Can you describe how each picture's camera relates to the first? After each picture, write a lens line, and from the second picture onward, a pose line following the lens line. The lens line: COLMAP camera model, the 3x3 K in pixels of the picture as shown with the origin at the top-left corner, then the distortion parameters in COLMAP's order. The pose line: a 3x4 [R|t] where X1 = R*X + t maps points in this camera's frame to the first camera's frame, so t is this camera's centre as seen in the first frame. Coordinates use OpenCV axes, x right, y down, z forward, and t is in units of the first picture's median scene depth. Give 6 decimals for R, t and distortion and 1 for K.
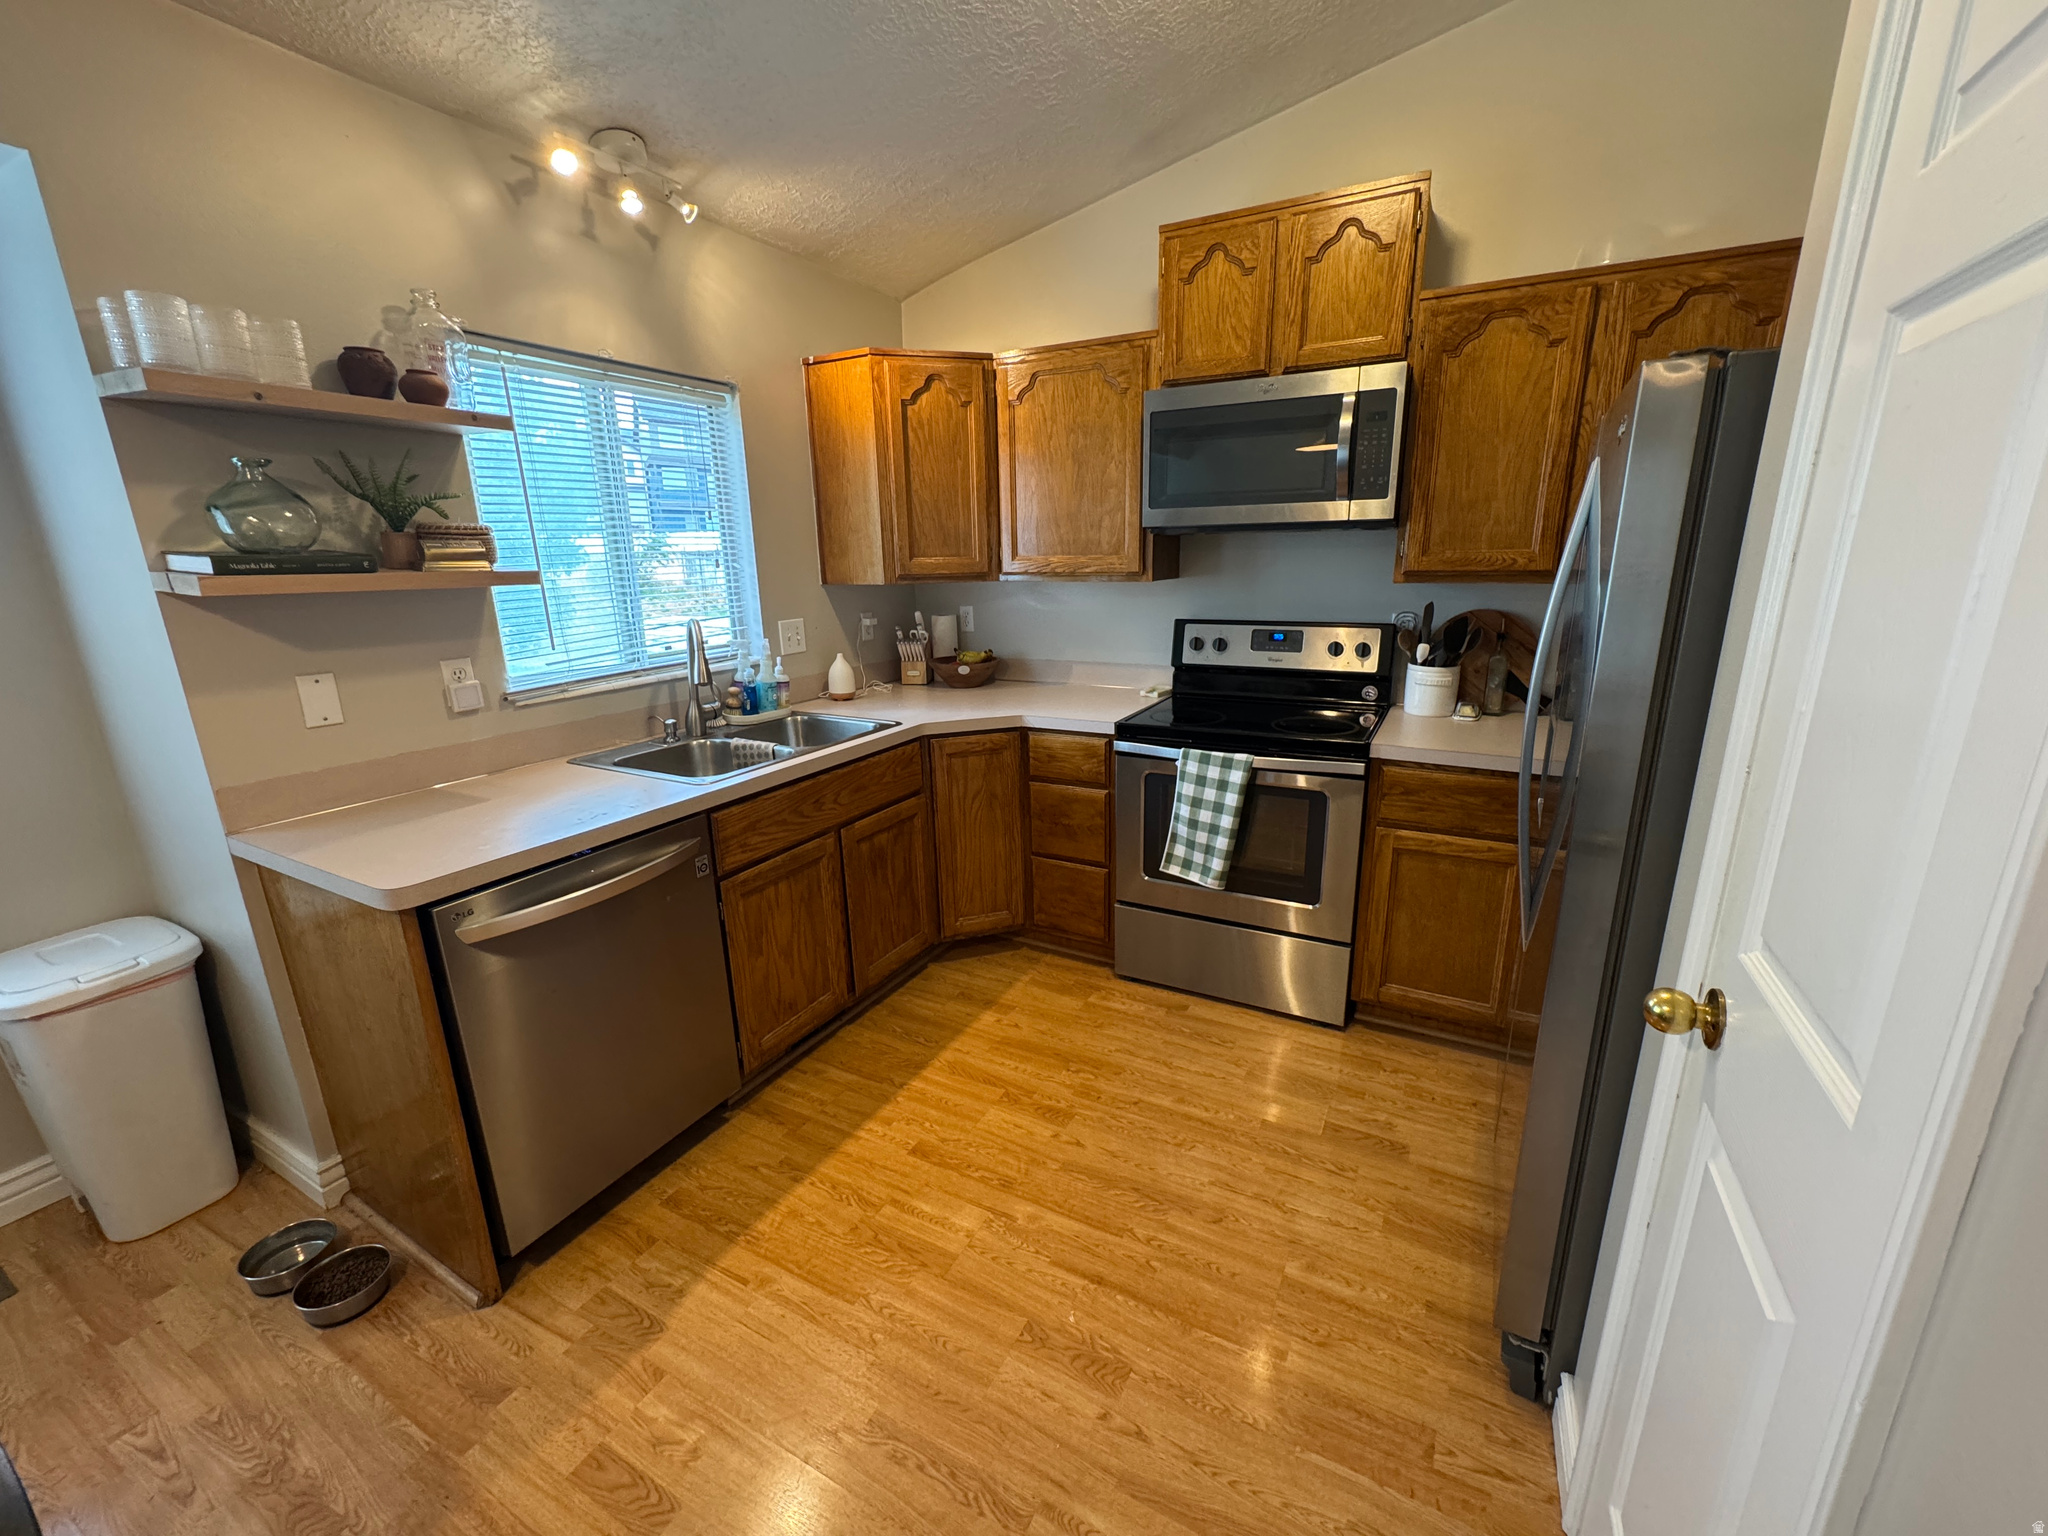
lens RADIAL K [[821.5, 0, 1026.1], [0, 821.5, 768.9], [0, 0, 1]] dist [-0.006163, 0.000438]
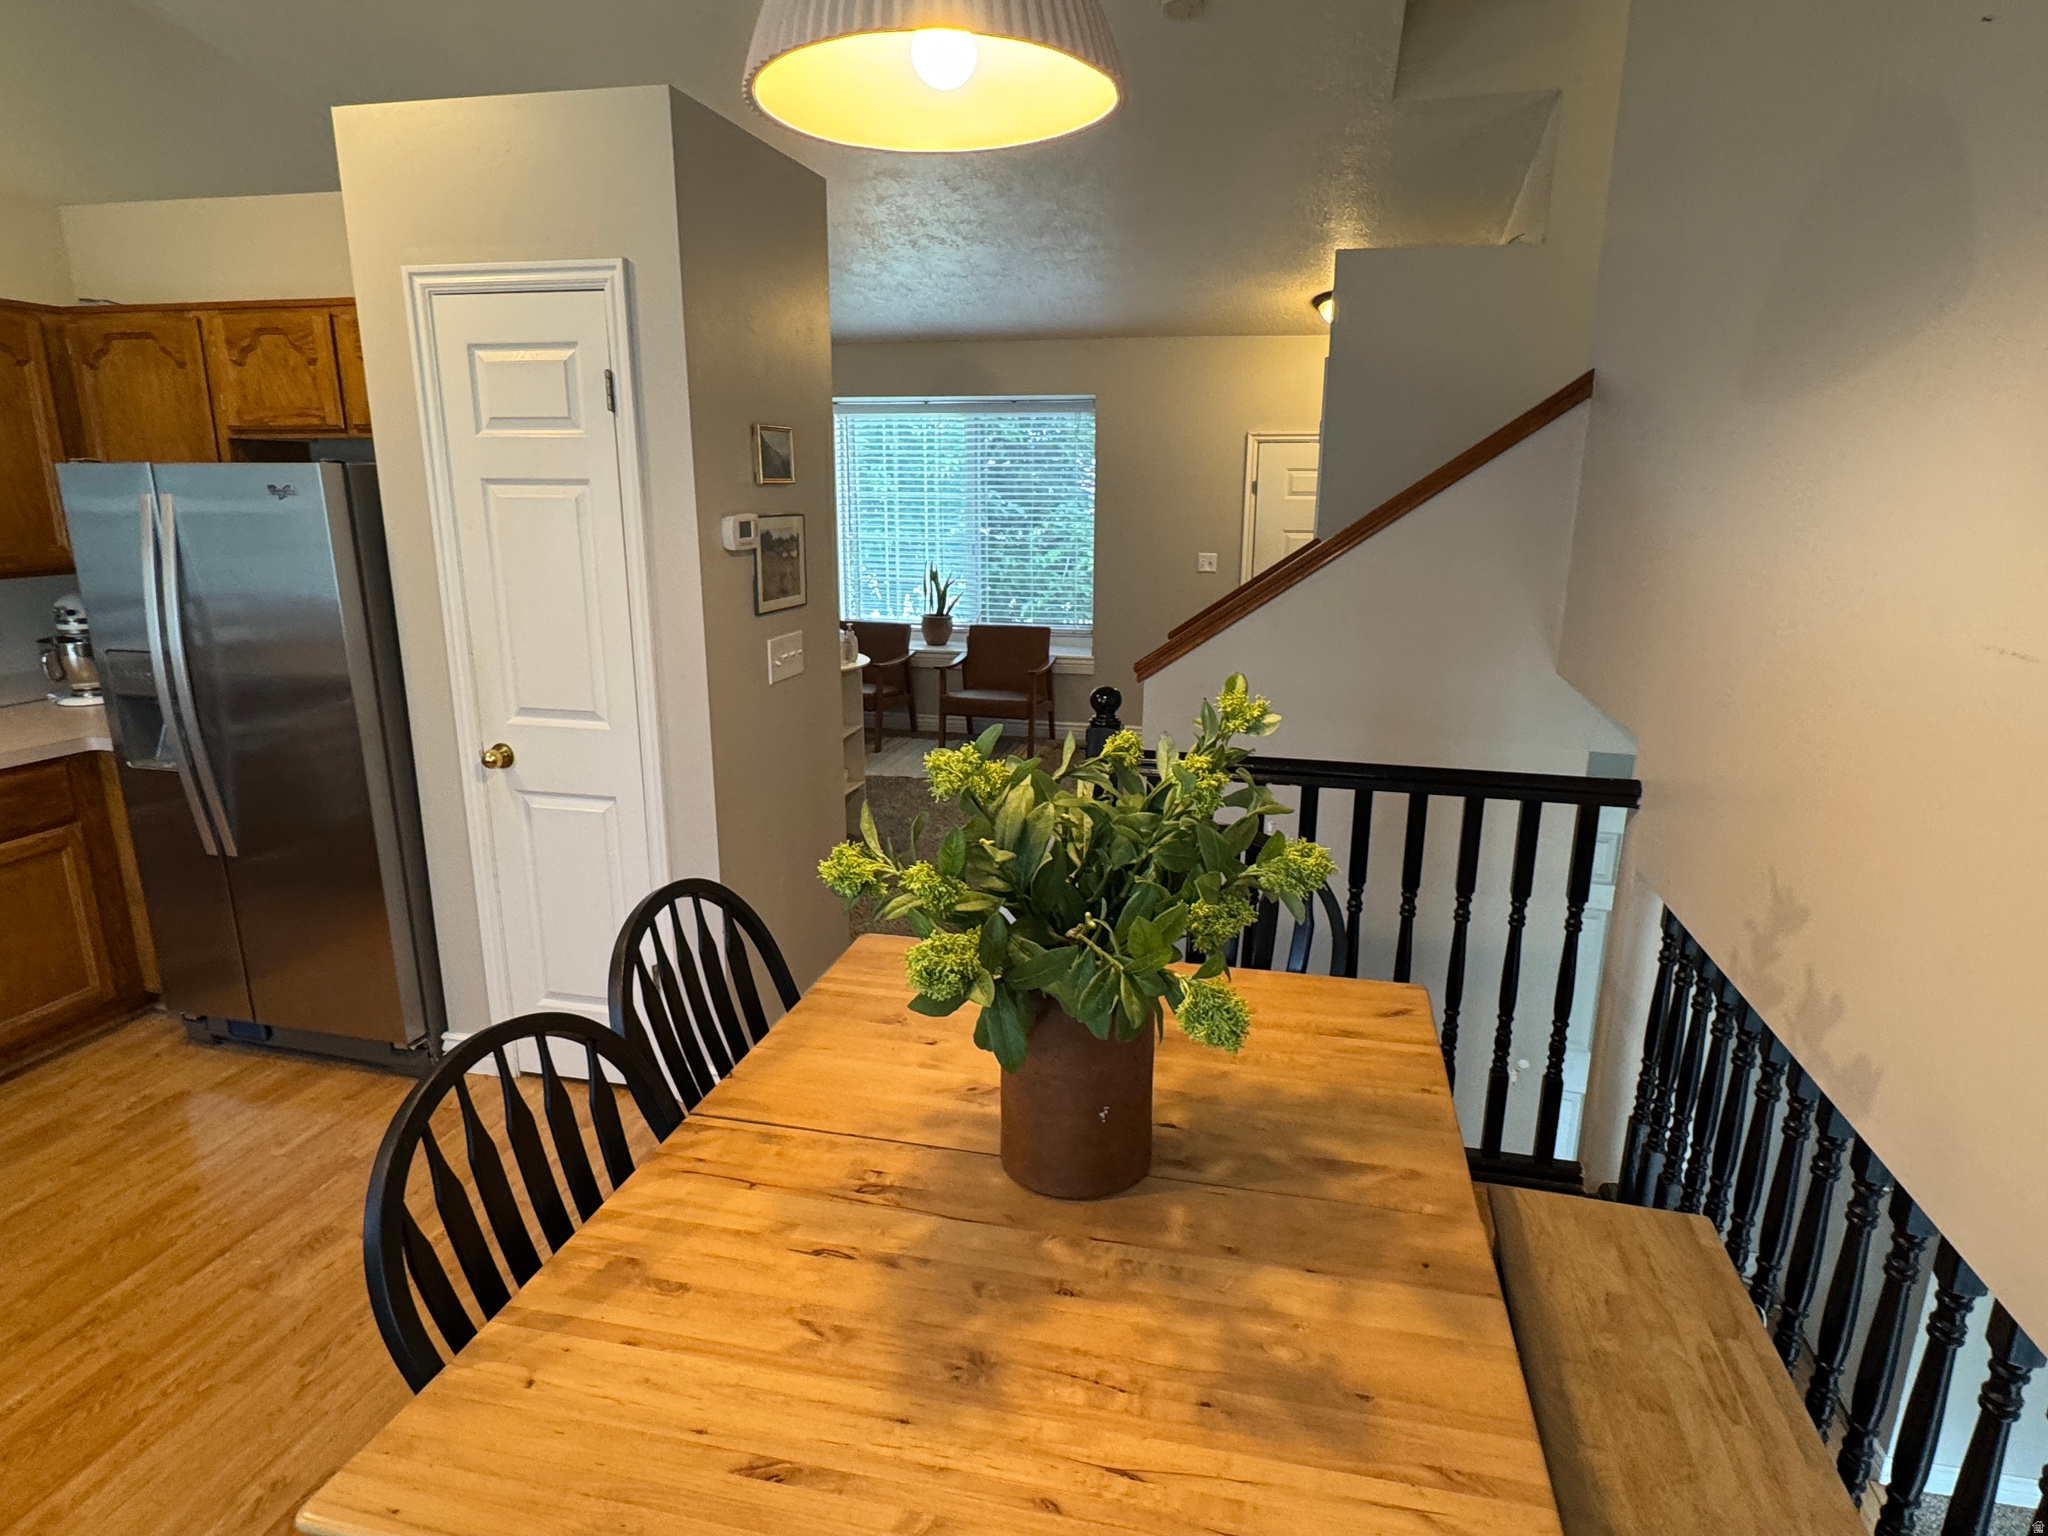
lens RADIAL K [[1148.3, 0, 1033.8], [0, 1148.3, 761.0], [0, 0, 1]] dist [0.008091, 0.000124]
pose [[-0.257362, -0.216215, 0.941815, -1.376133], [0.246860, 0.927595, 0.280407, -0.120104], [-0.934251, 0.304662, -0.185353, 0.094595]]
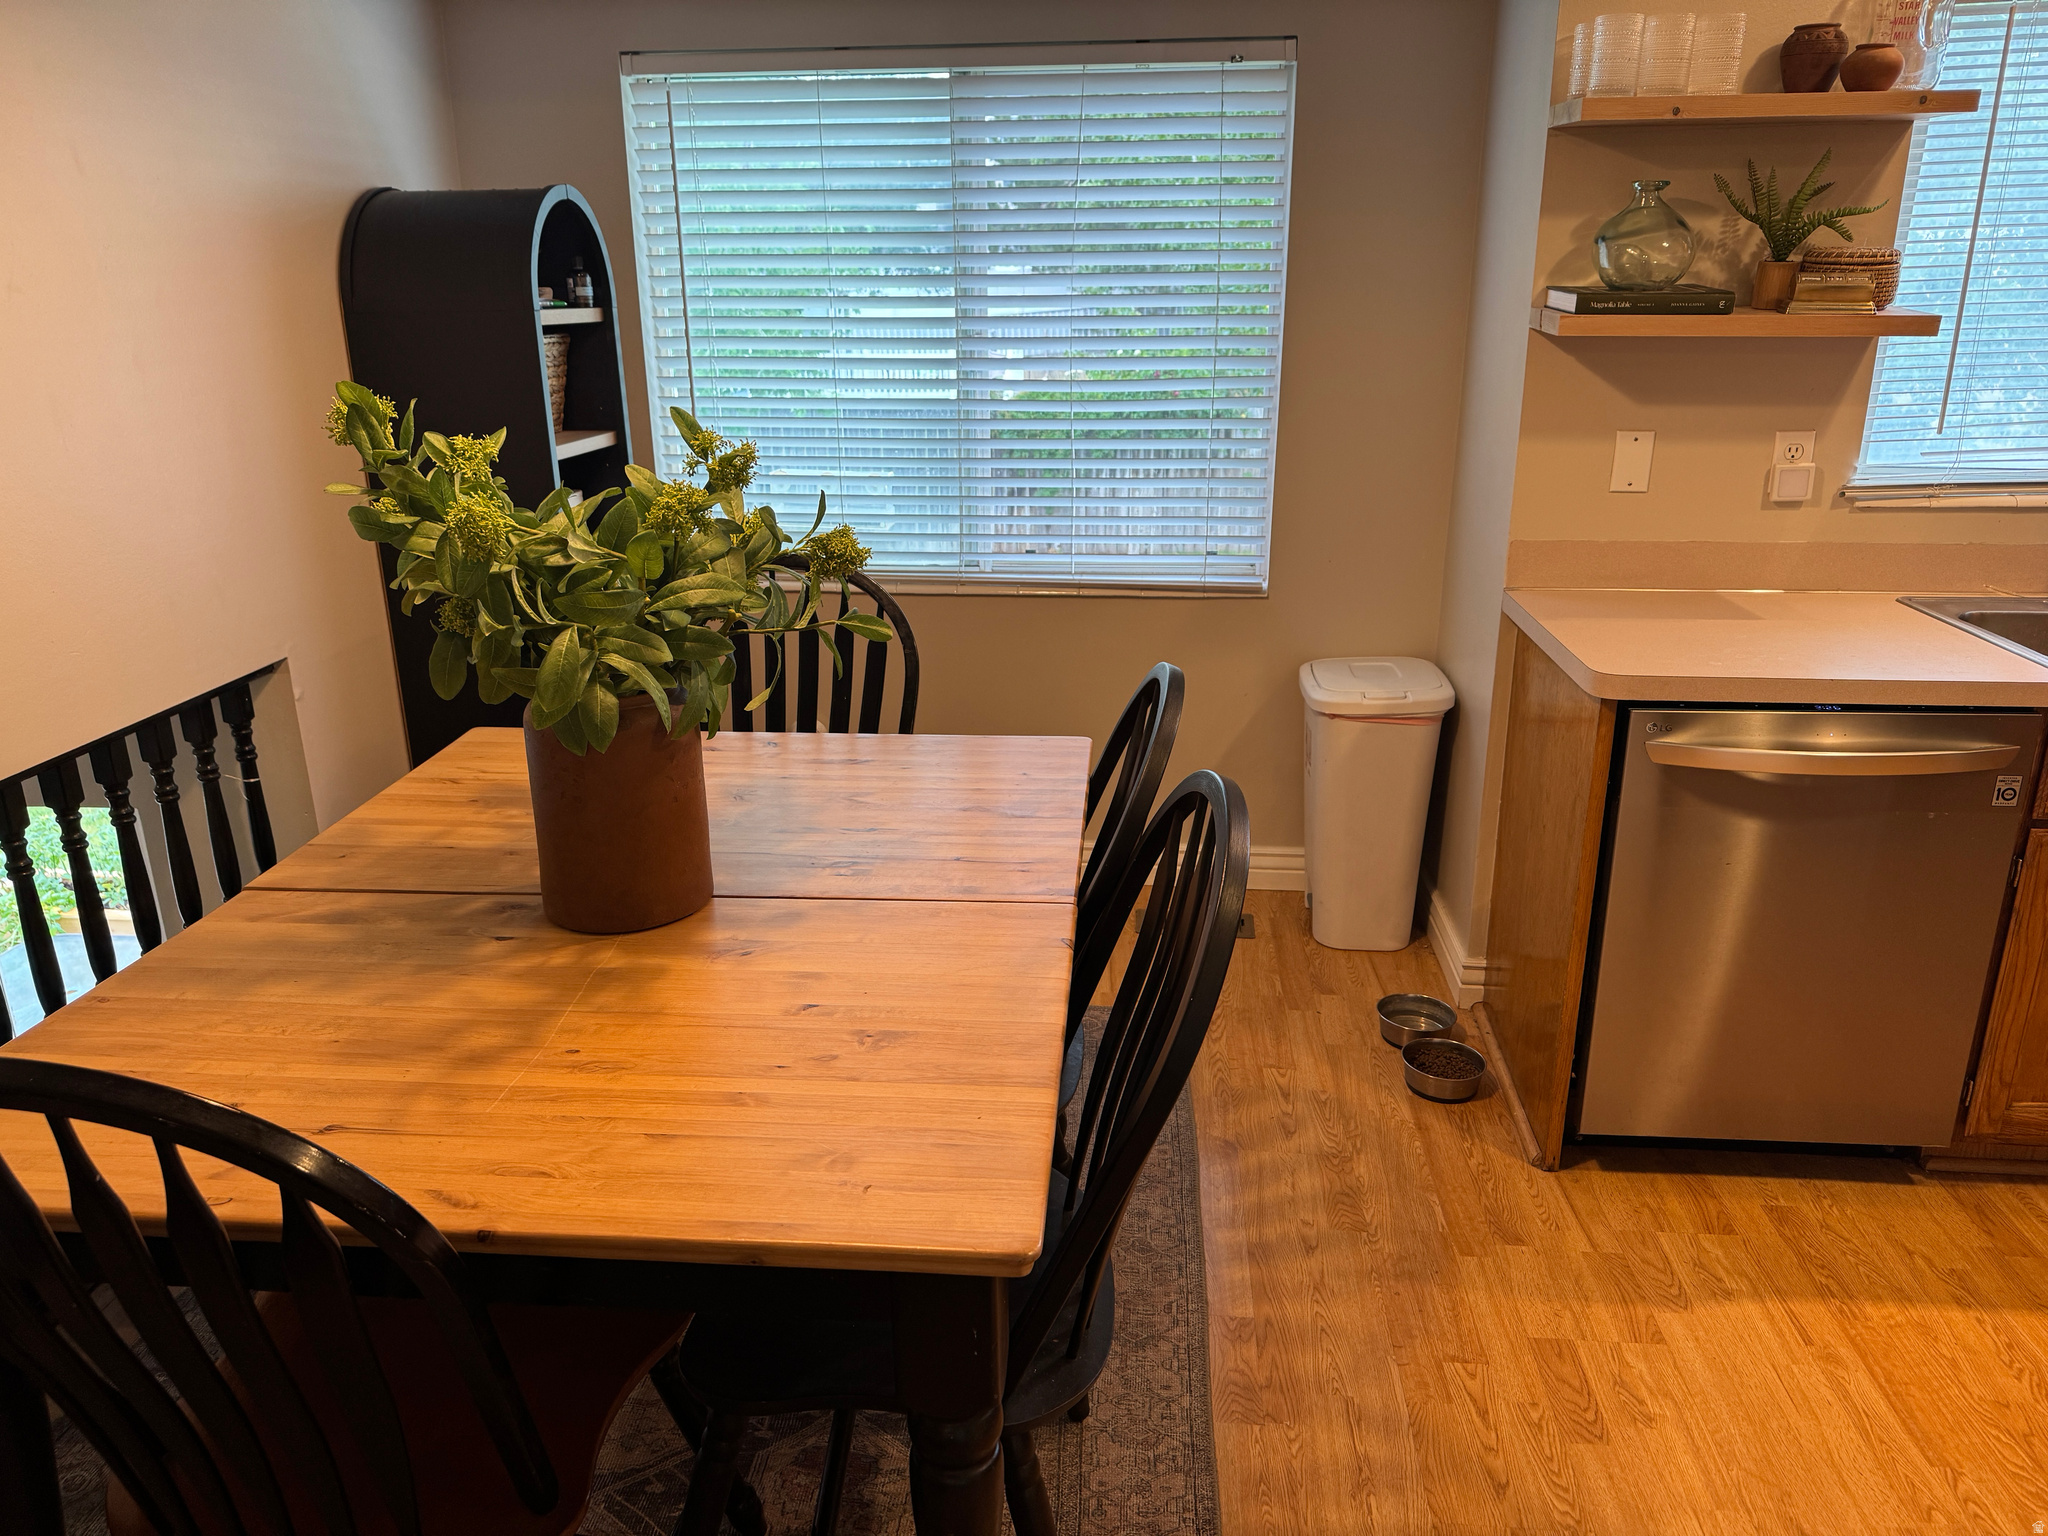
lens RADIAL K [[1438.5, 0, 1022.4], [0, 1438.5, 768.7], [0, 0, 1]] dist [0.042223, -0.043406]
pose [[0.390654, 0.306946, -0.867856, 0.317892], [-0.234917, 0.944797, 0.228414, 0.024427], [0.890058, 0.114643, 0.441196, -0.215269]]
